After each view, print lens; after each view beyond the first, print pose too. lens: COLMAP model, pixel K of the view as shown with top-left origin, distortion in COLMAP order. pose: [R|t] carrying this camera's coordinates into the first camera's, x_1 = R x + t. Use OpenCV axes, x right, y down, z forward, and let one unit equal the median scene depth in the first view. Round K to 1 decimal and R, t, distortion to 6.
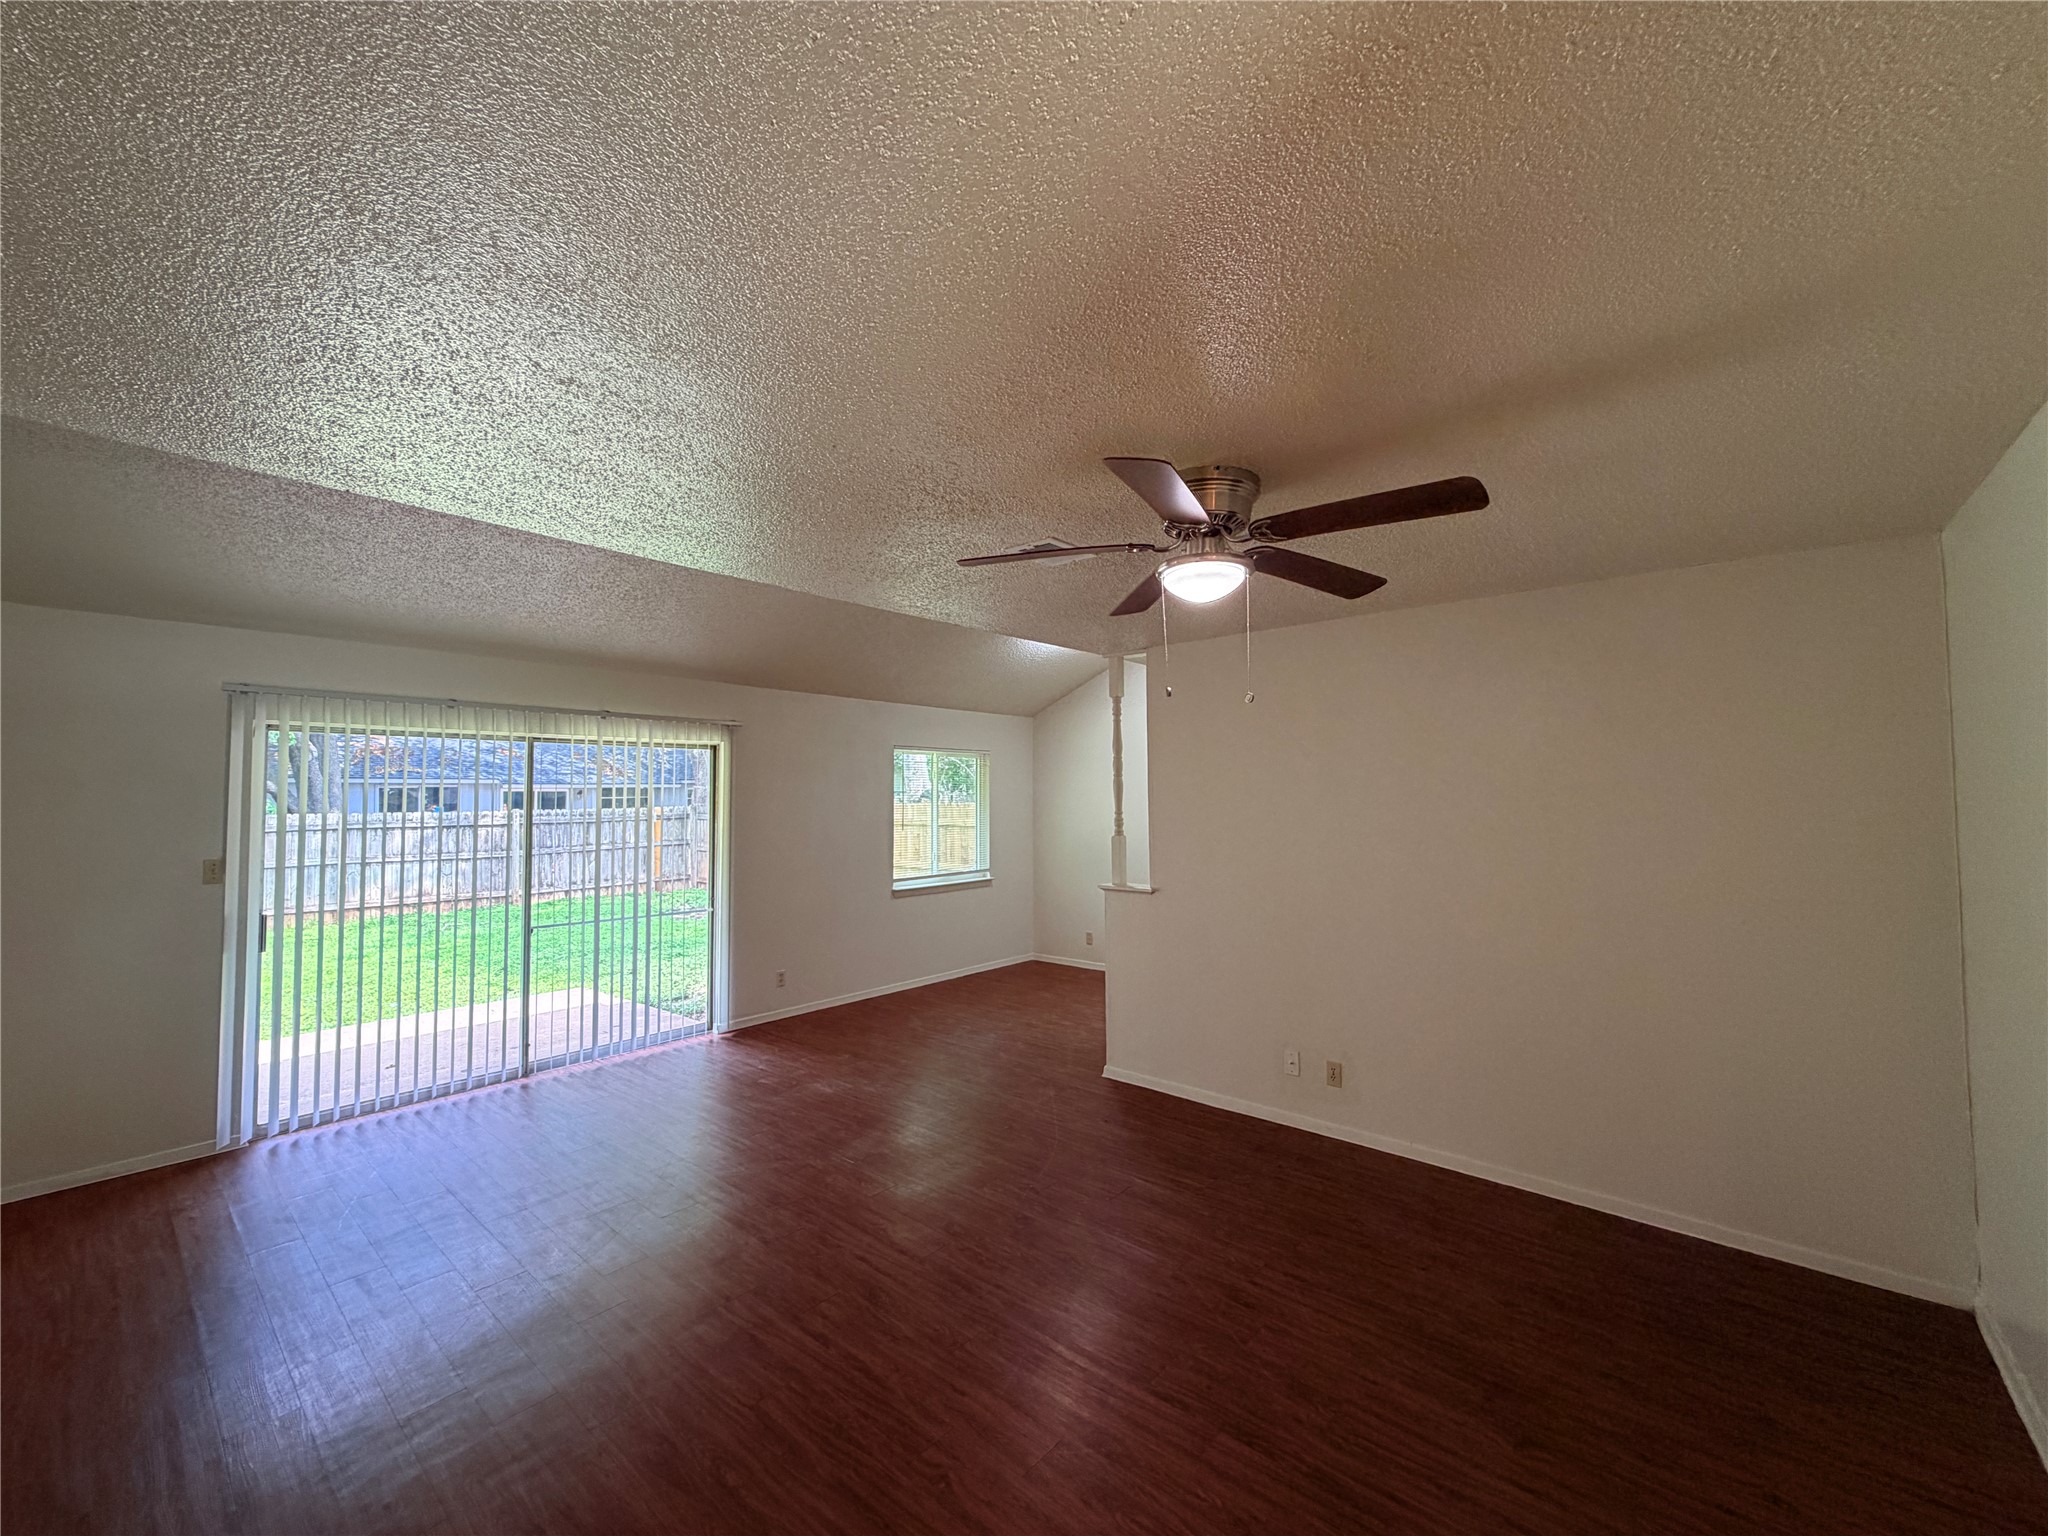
lens RADIAL K [[818.1, 0, 1021.5], [0, 818.1, 768.4], [0, 0, 1]] dist [0.000374, -0.000081]
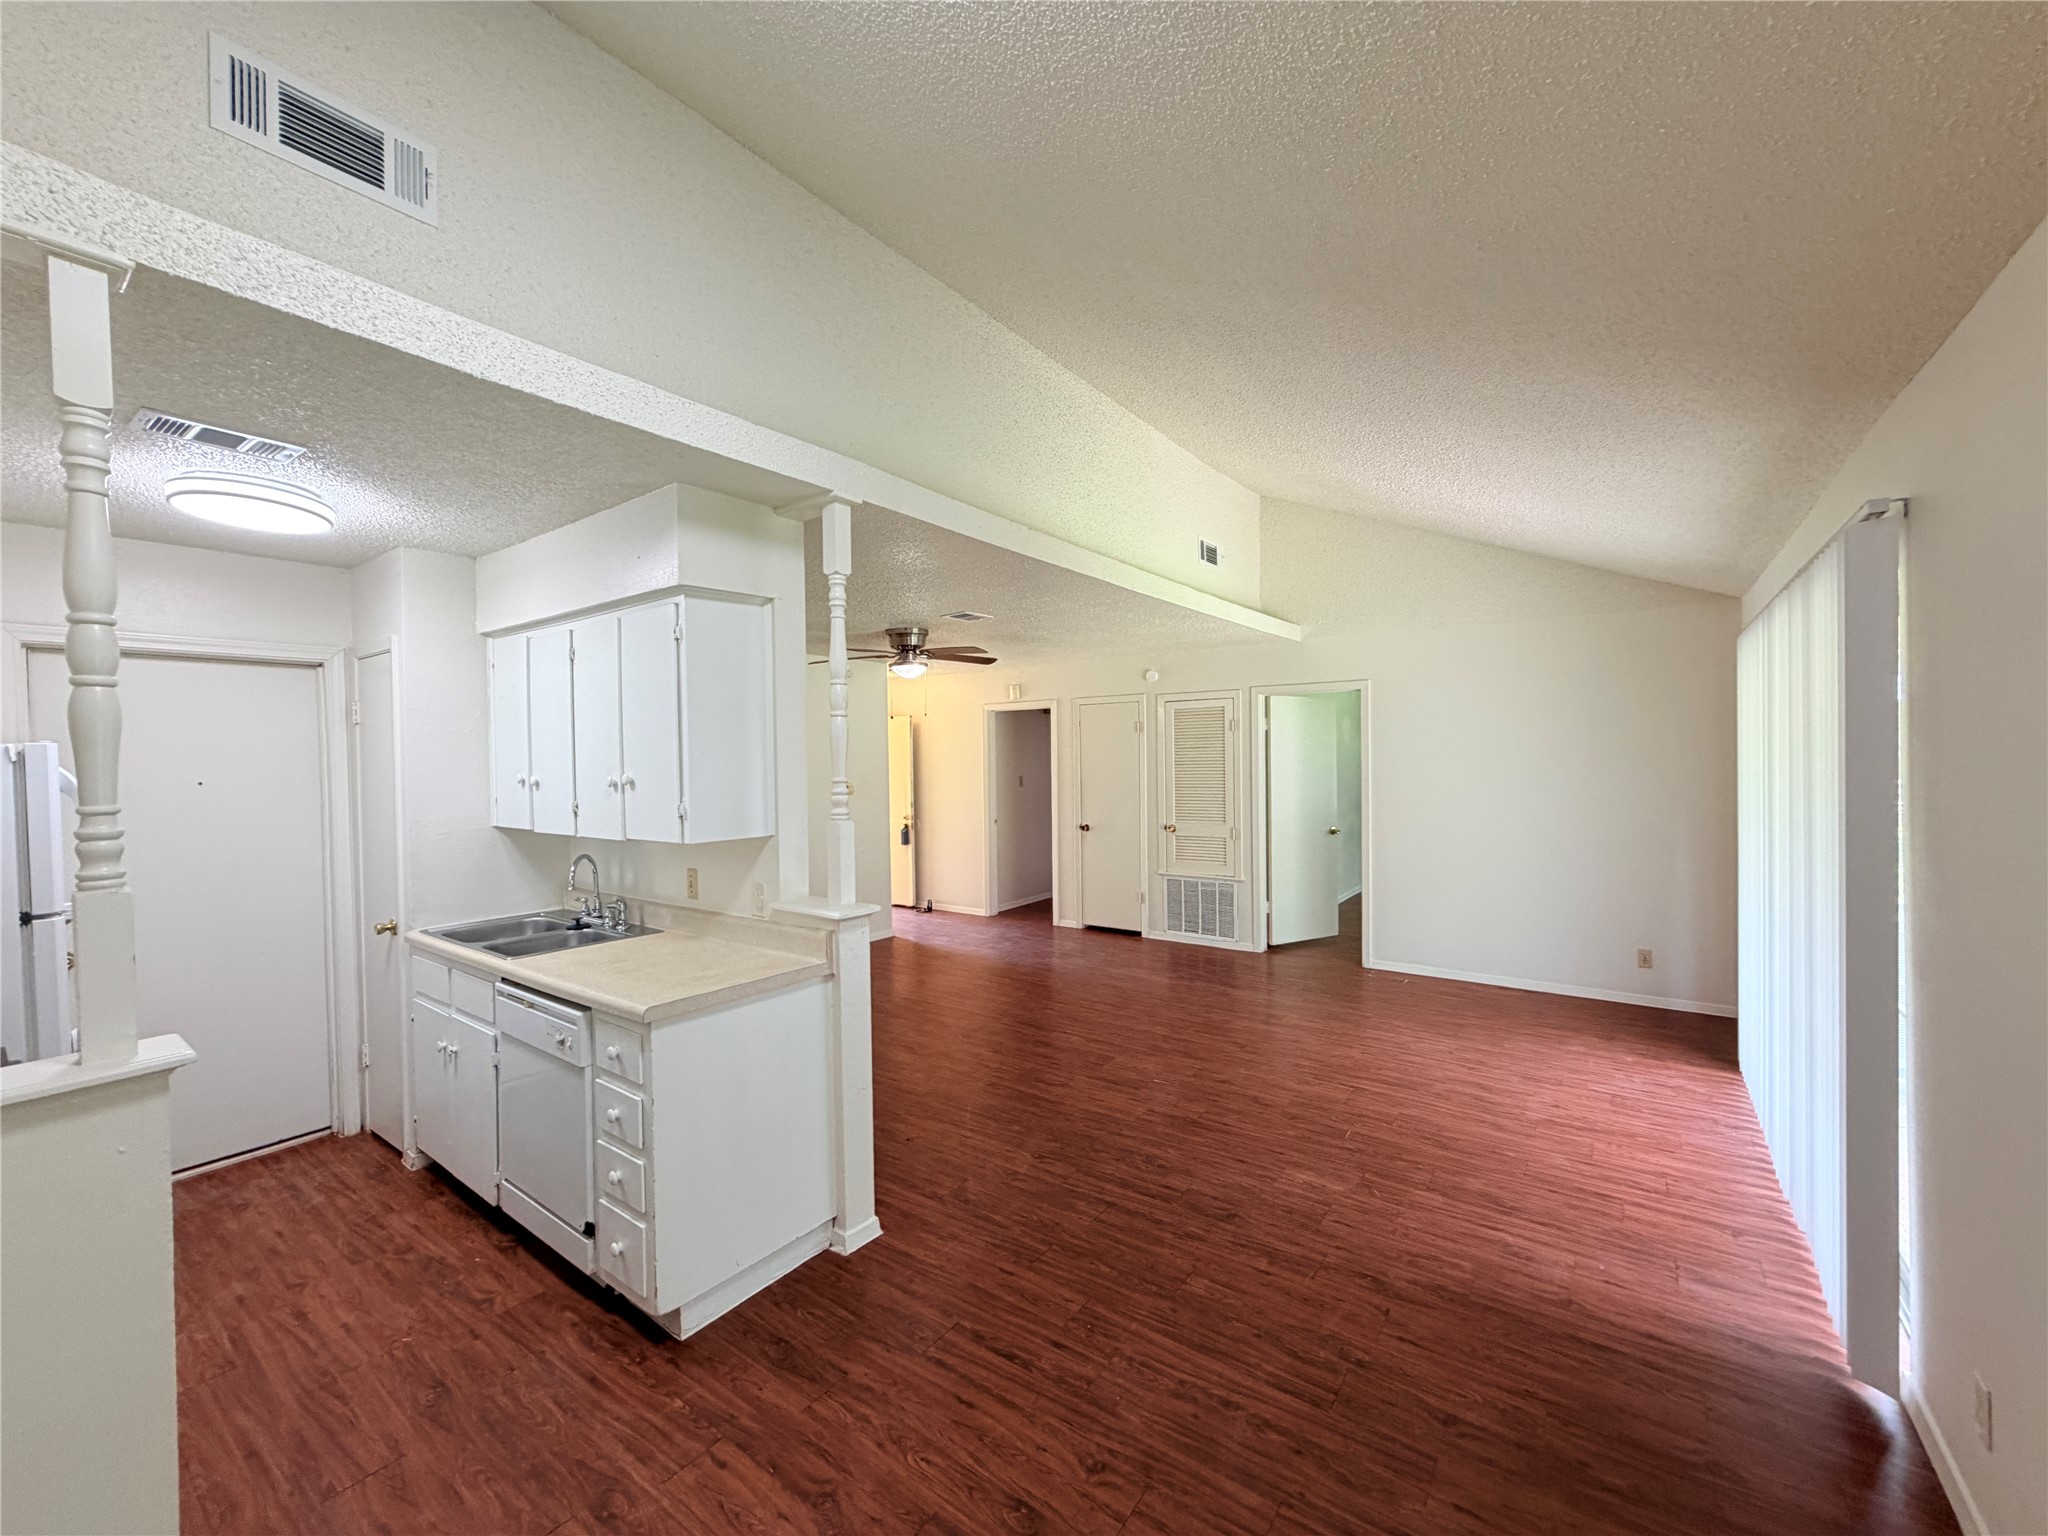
lens RADIAL K [[818.1, 0, 1021.5], [0, 818.1, 768.4], [0, 0, 1]] dist [0.000374, -0.000081]
pose [[-0.996629, 0.022752, -0.078821, 0.035509], [0.024461, 0.999485, -0.020781, 0.056121], [0.078307, -0.022639, -0.996672, 1.461858]]
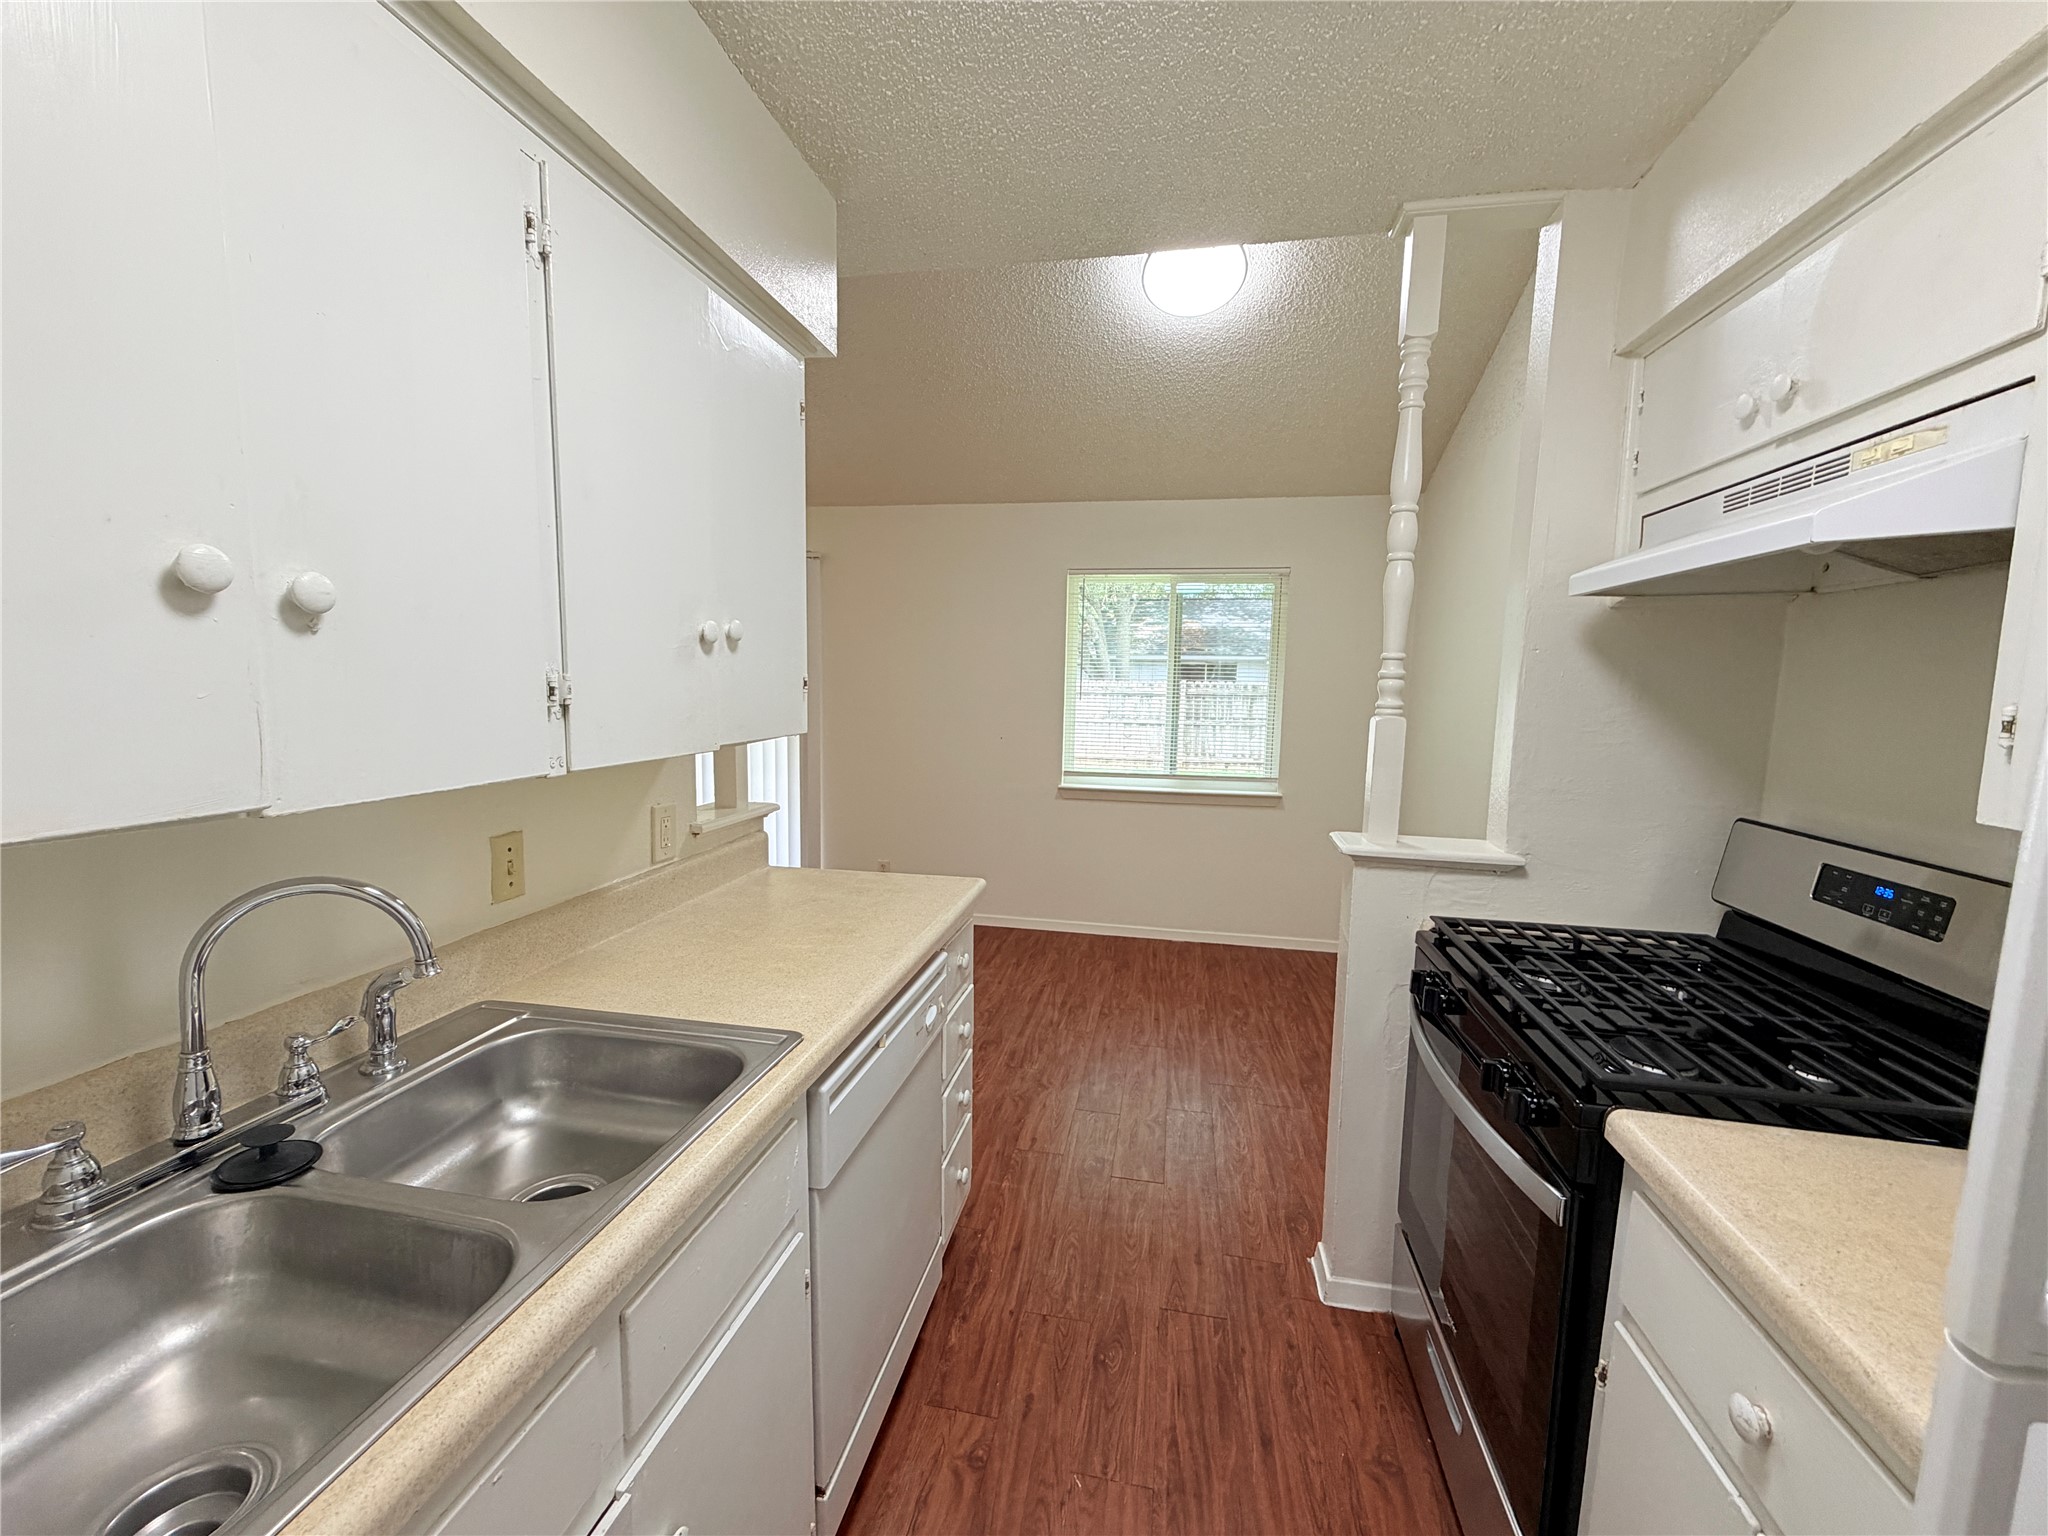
lens RADIAL K [[818.1, 0, 1021.5], [0, 818.1, 768.4], [0, 0, 1]] dist [0.000374, -0.000081]
pose [[0.500304, 0.112257, -0.858542, 0.547913], [0.007851, 0.990931, 0.134142, 0.056218], [0.865814, -0.073852, 0.494886, 0.848347]]
